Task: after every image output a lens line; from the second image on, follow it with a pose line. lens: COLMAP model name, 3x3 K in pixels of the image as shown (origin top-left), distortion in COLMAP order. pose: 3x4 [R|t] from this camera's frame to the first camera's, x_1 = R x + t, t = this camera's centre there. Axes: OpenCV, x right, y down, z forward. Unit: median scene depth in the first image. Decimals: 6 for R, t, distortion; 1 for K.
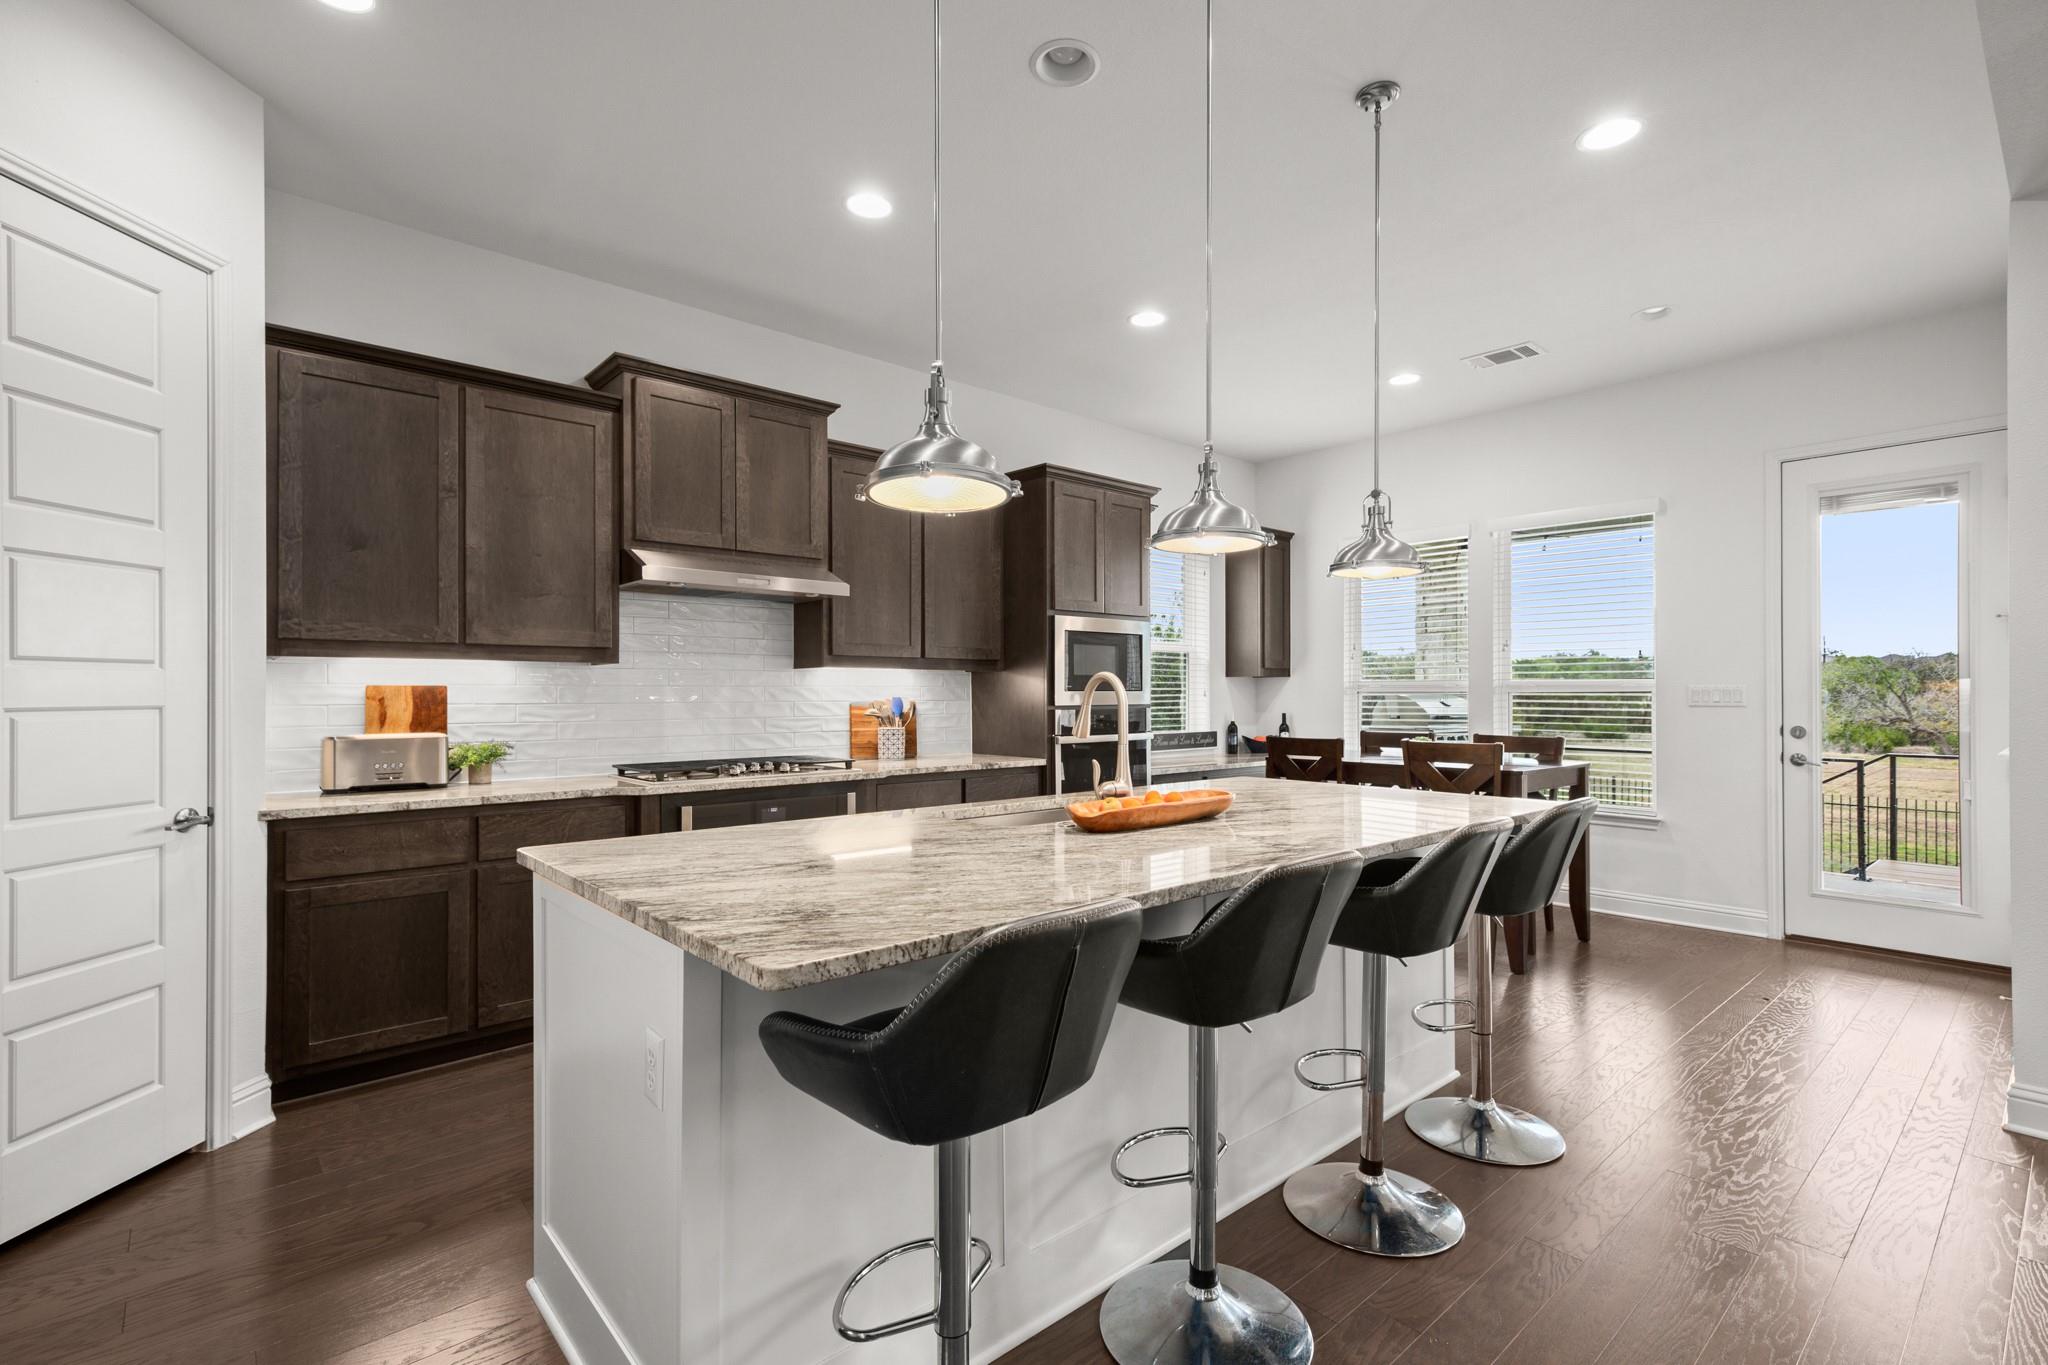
lens RADIAL K [[930.8, 0, 1040.7], [0, 930.8, 686.0], [0, 0, 1]] dist [0.014362, -0.001080]
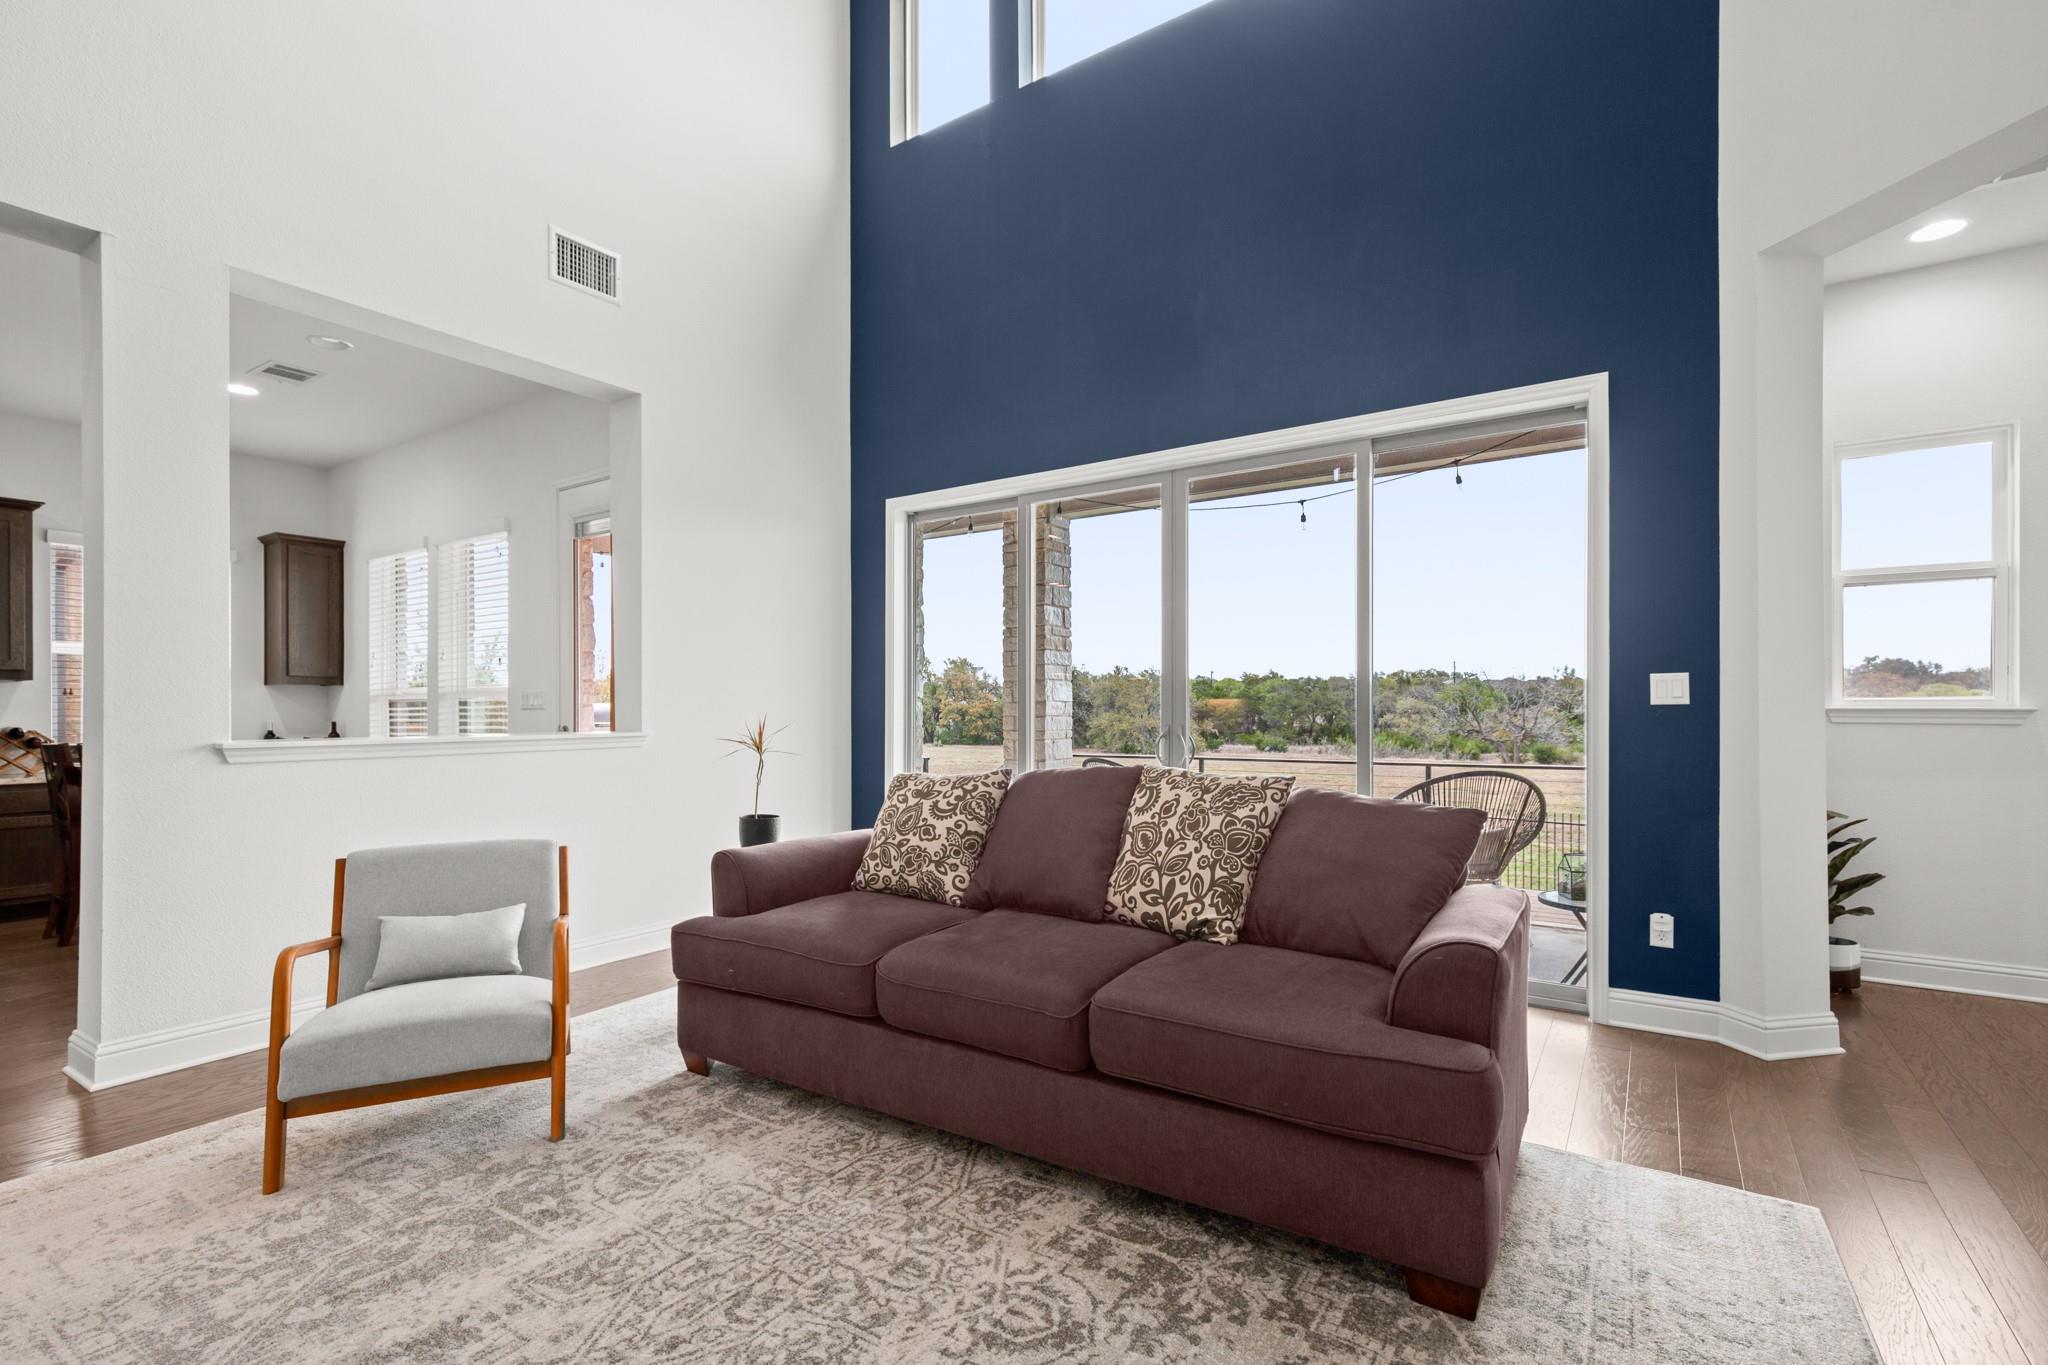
lens RADIAL K [[930.8, 0, 1051.4], [0, 930.8, 700.7], [0, 0, 1]] dist [0.014362, -0.001080]
pose [[0.965672, -0.001203, 0.259761, 1.056088], [0.002288, 0.999990, -0.003873, 0.018548], [-0.259754, 0.004334, 0.965665, -0.218737]]
